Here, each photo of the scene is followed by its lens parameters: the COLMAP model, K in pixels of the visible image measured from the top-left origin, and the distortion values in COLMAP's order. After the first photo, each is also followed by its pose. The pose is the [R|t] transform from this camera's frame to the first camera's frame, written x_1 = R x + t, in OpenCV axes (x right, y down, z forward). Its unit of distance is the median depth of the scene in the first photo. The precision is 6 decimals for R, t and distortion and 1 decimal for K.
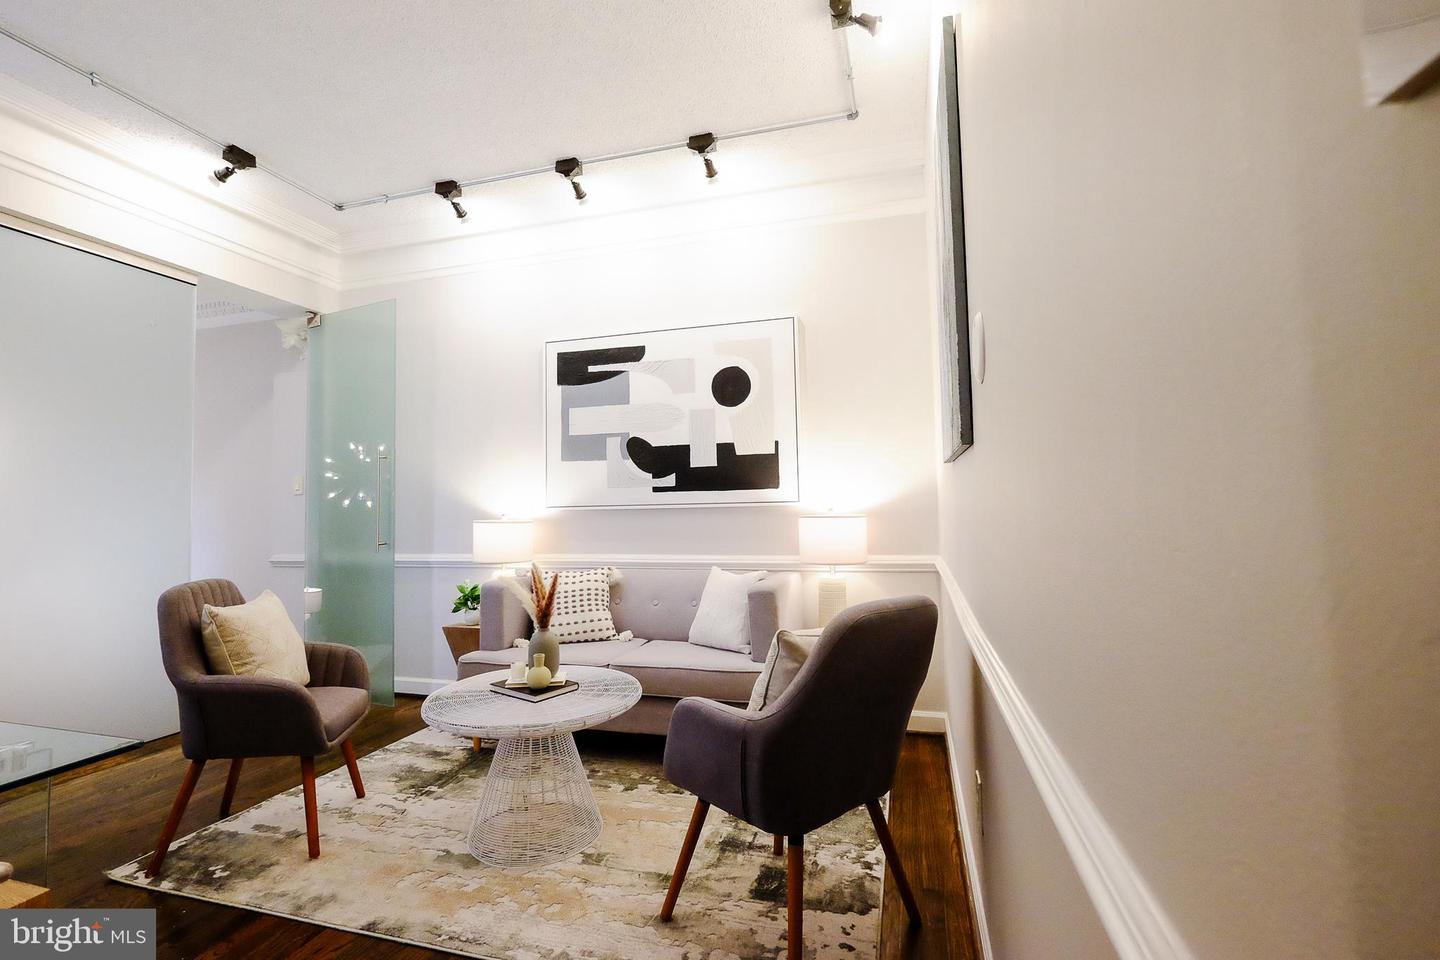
lens RADIAL K [[679.9, 0, 704.1], [0, 679.9, 471.1], [0, 0, 1]] dist [-0.001564, 0.000127]
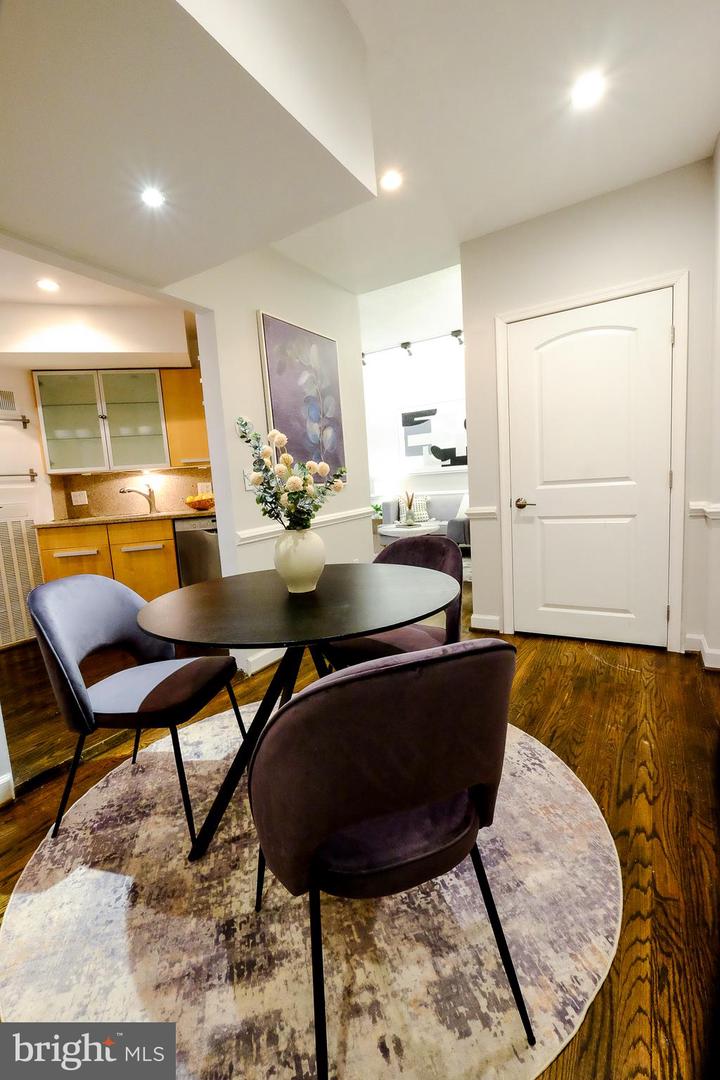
lens RADIAL K [[470.3, 0, 359.5], [0, 470.3, 547.8], [0, 0, 1]] dist [-0.006842, -0.000458]
pose [[0.968757, -0.013691, -0.247634, 0.061961], [0.061484, 0.980564, 0.186316, -0.020075], [0.240270, -0.195720, 0.950770, -0.853237]]
